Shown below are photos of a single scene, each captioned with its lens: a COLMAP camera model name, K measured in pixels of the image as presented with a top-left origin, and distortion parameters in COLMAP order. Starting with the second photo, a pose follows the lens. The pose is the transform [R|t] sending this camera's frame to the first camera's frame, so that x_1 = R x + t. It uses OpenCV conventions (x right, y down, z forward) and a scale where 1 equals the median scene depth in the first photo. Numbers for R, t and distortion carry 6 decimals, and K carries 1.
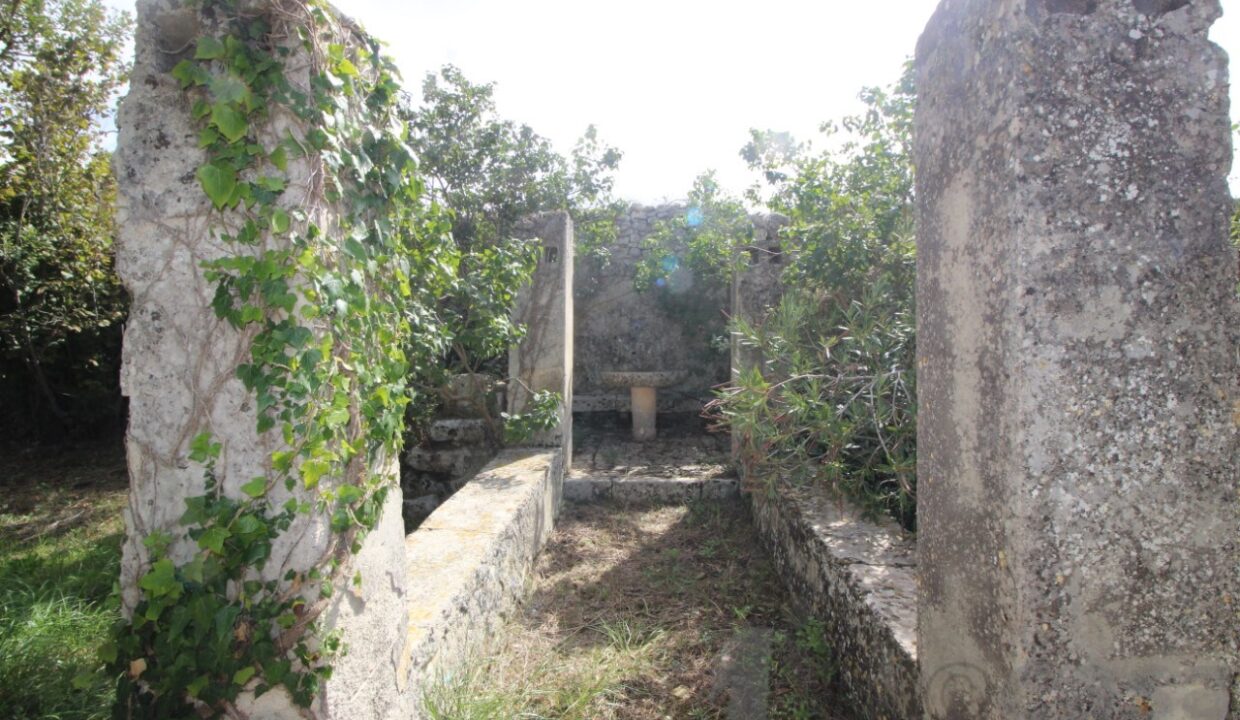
lens RADIAL K [[576.1, 0, 620.8], [0, 576.1, 357.4], [0, 0, 1]] dist [-0.003203, -0.012544]
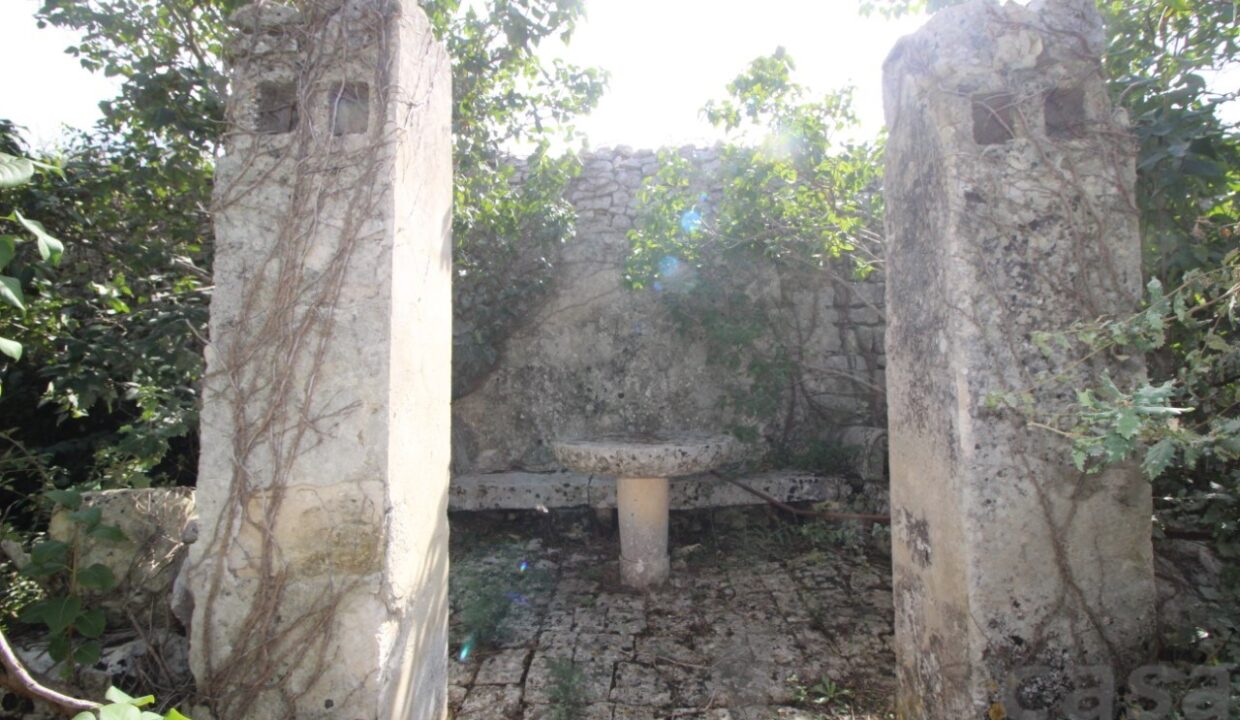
lens RADIAL K [[576.1, 0, 620.8], [0, 576.1, 357.4], [0, 0, 1]] dist [-0.003203, -0.012544]
pose [[0.999630, -0.008416, 0.025852, 0.009326], [0.009630, 0.998839, -0.047198, -0.022124], [-0.025425, 0.047430, 0.998551, 0.502950]]
